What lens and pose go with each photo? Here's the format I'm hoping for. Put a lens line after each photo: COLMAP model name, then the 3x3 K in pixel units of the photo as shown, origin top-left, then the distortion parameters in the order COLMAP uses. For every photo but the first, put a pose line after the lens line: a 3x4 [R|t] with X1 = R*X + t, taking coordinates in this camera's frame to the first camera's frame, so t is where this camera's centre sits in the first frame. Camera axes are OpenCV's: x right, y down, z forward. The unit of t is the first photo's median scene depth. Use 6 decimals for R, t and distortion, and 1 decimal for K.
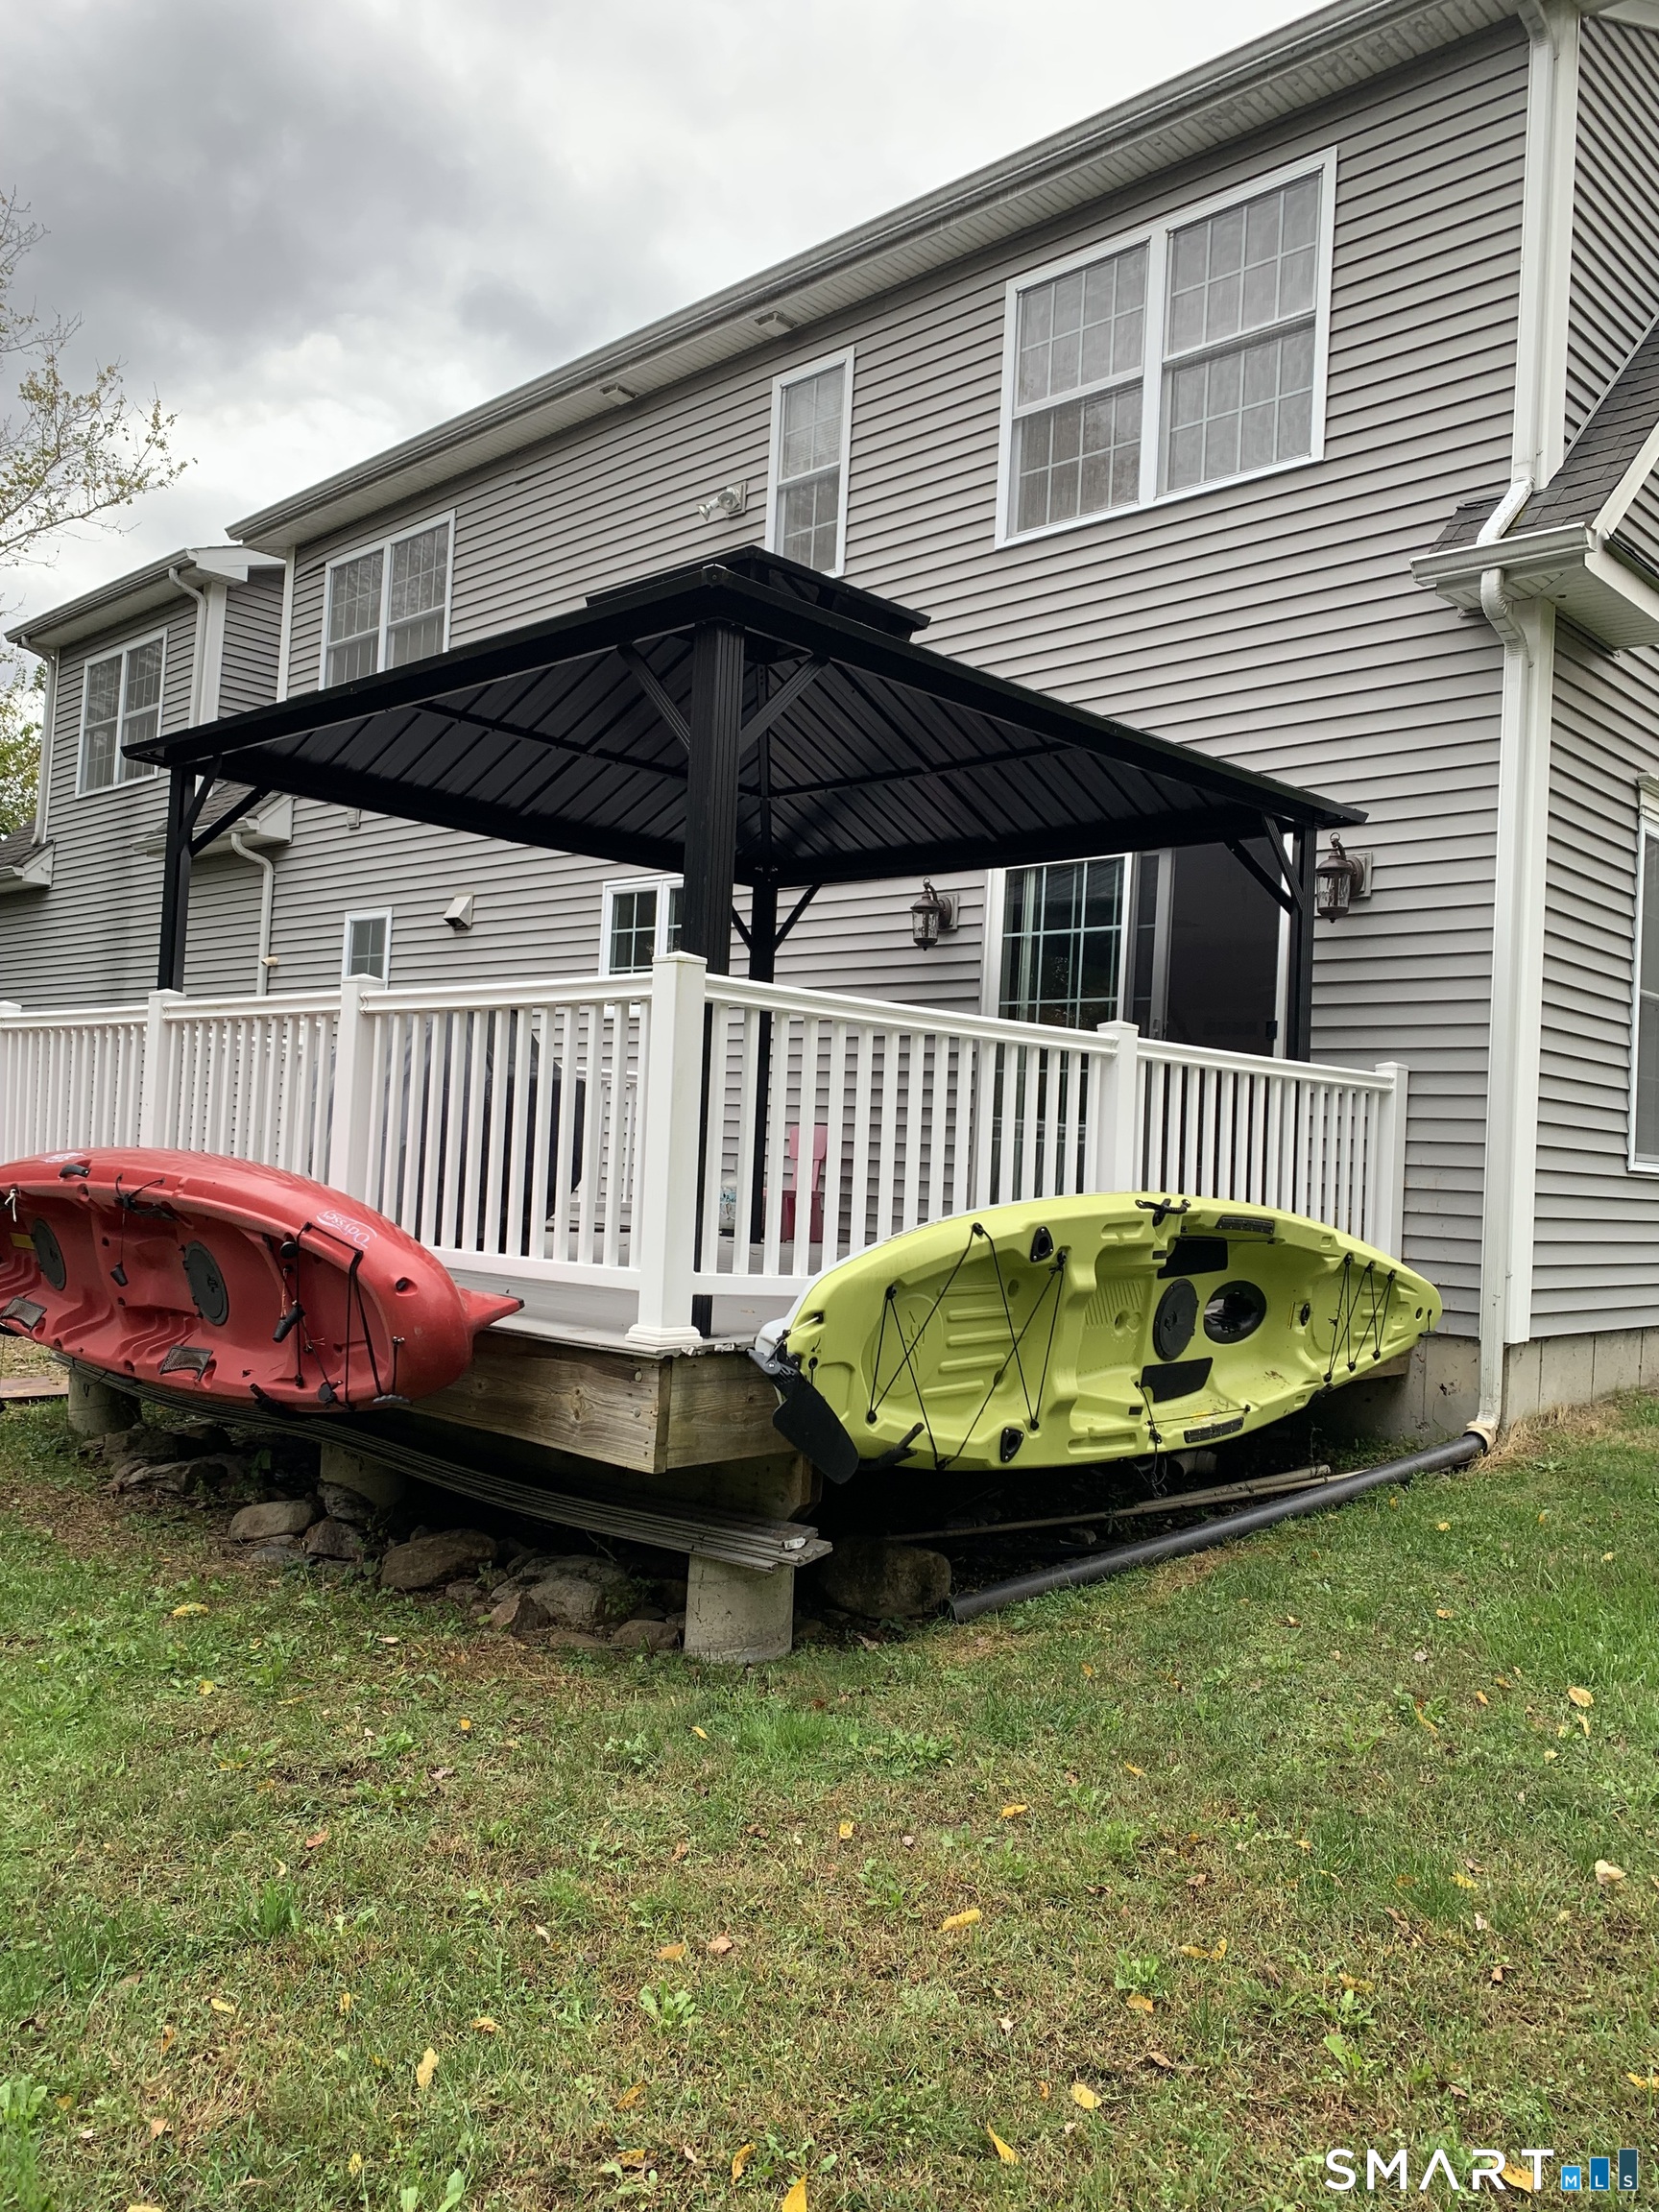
lens RADIAL K [[1690.6, 0, 830.8], [0, 1690.6, 1083.4], [0, 0, 1]] dist [0.090771, -0.090732]
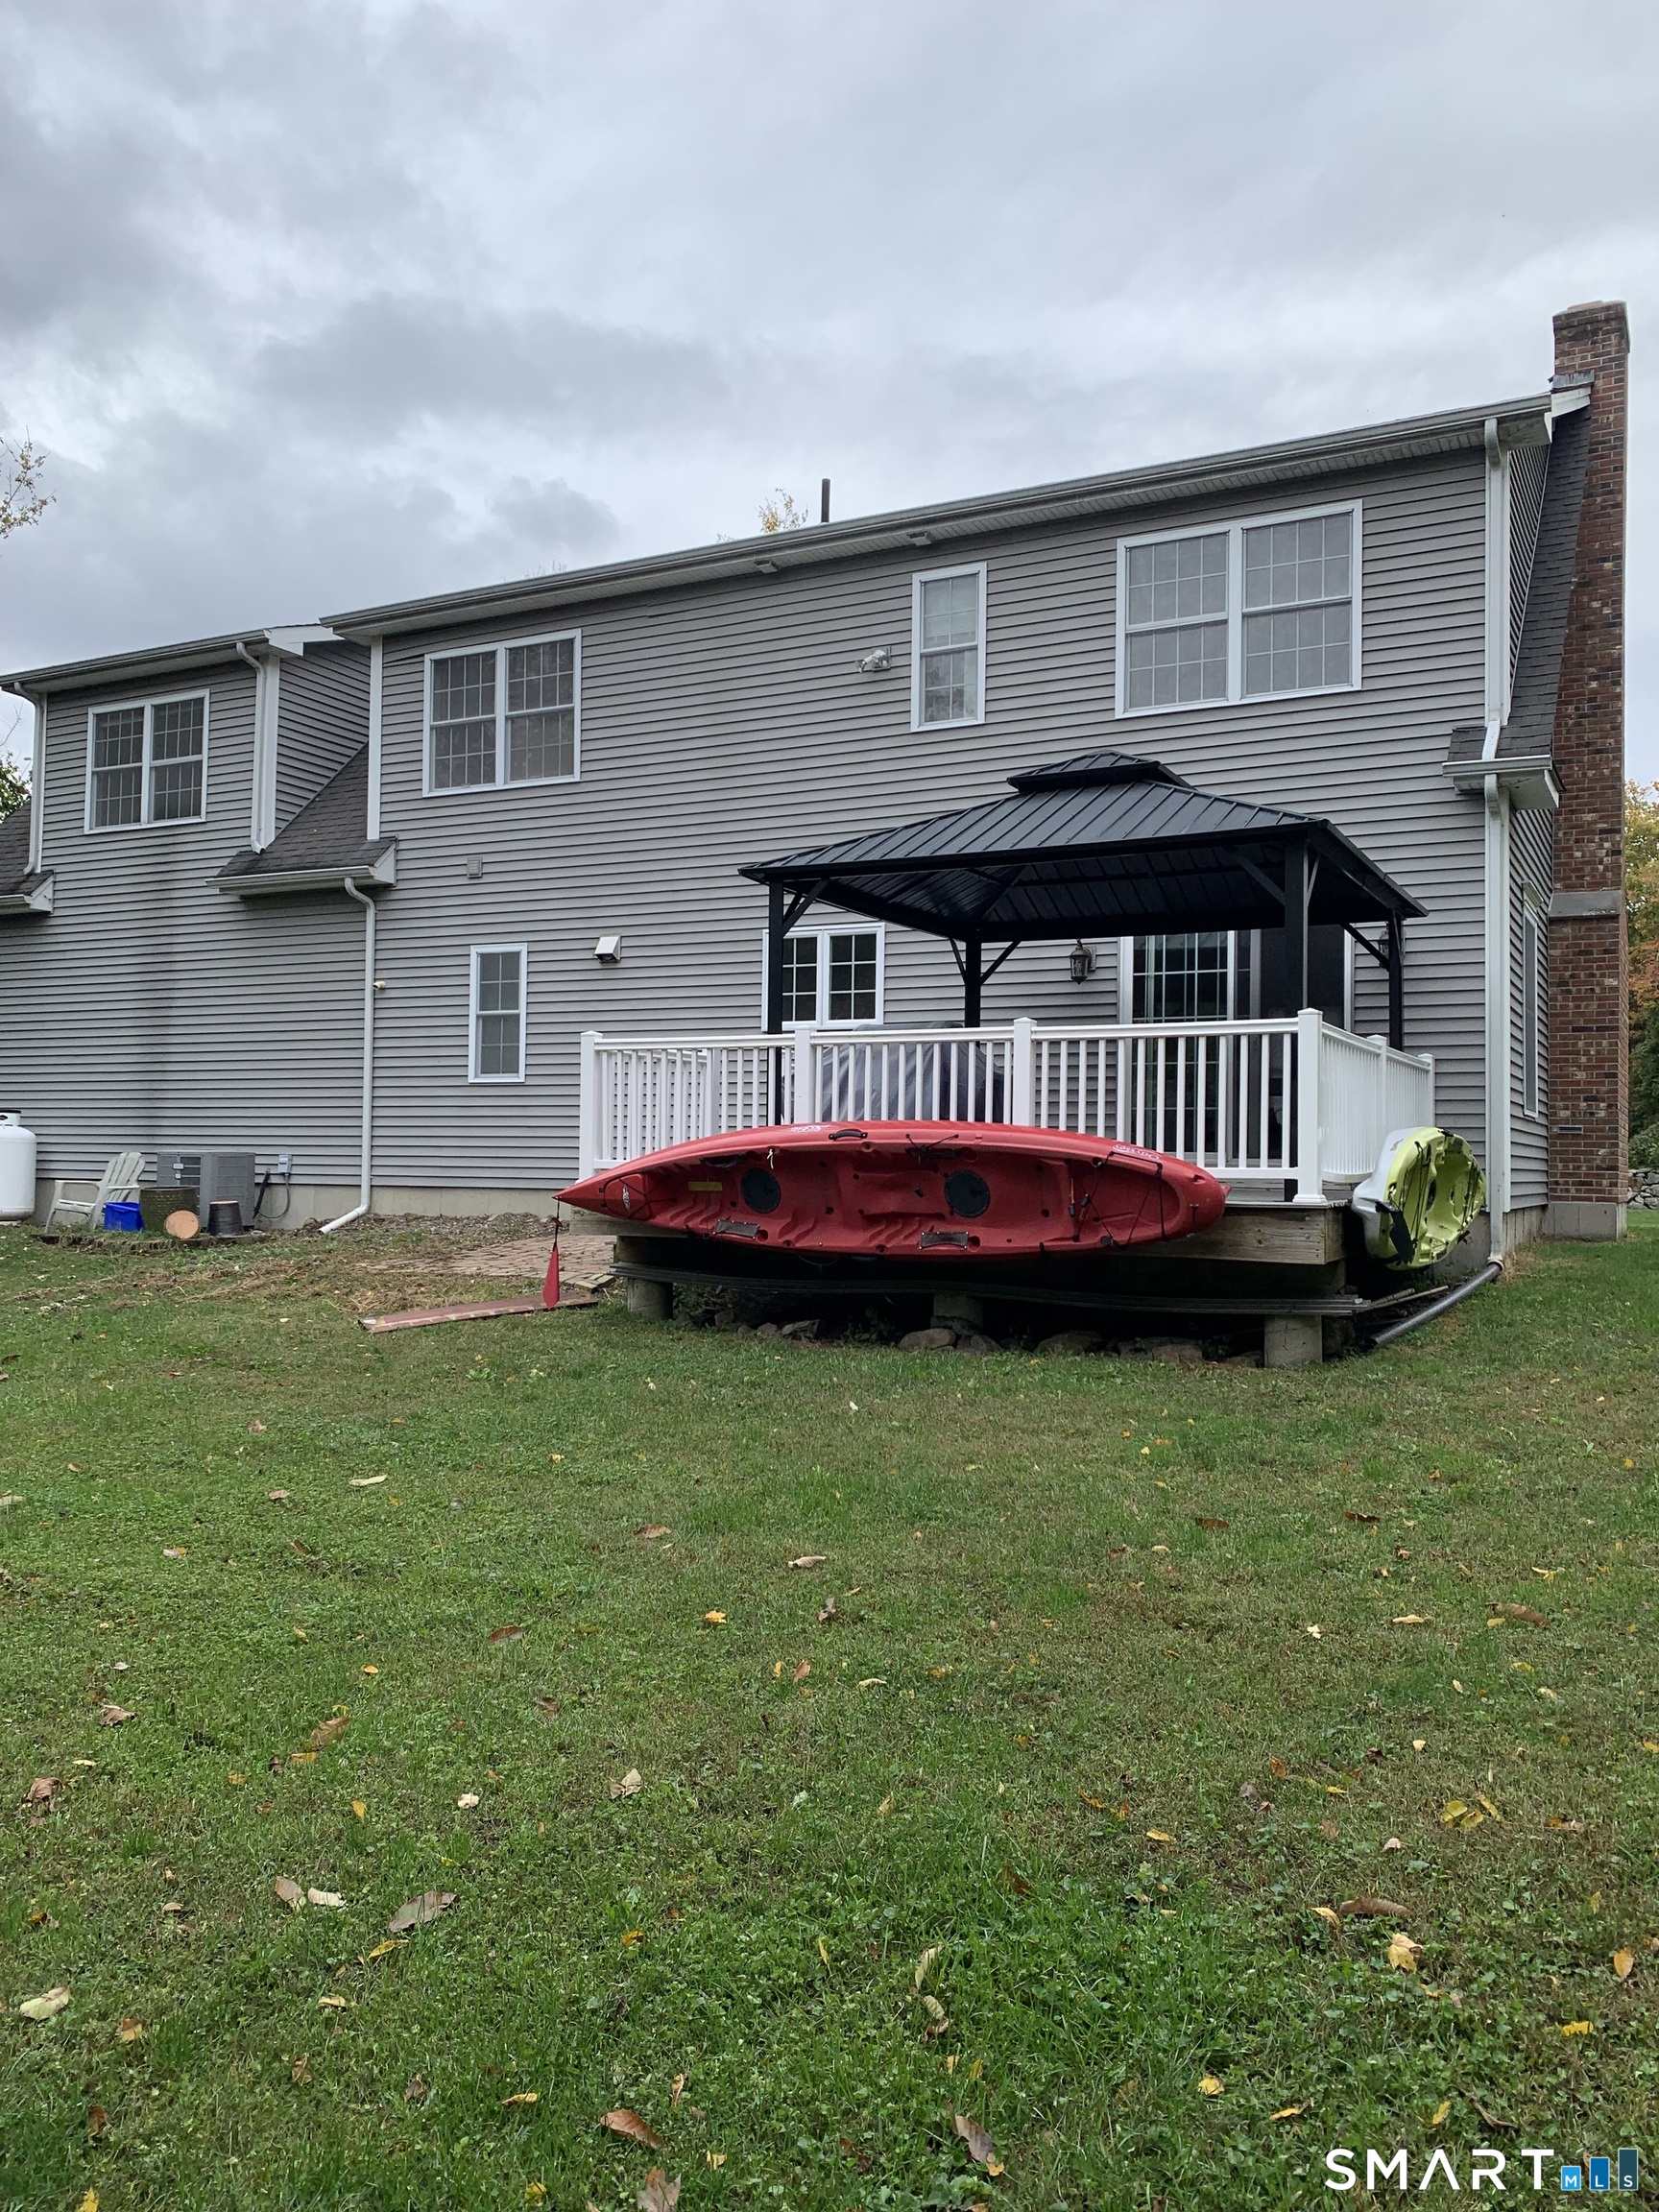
lens RADIAL K [[1692.1, 0, 829.5], [0, 1692.1, 1106.0], [0, 0, 1]] dist [0.101132, -0.183071]
pose [[0.958129, -0.028110, 0.284954, -0.580873], [0.022706, 0.999495, 0.022249, -0.009838], [-0.285436, -0.014847, 0.958283, -0.371265]]
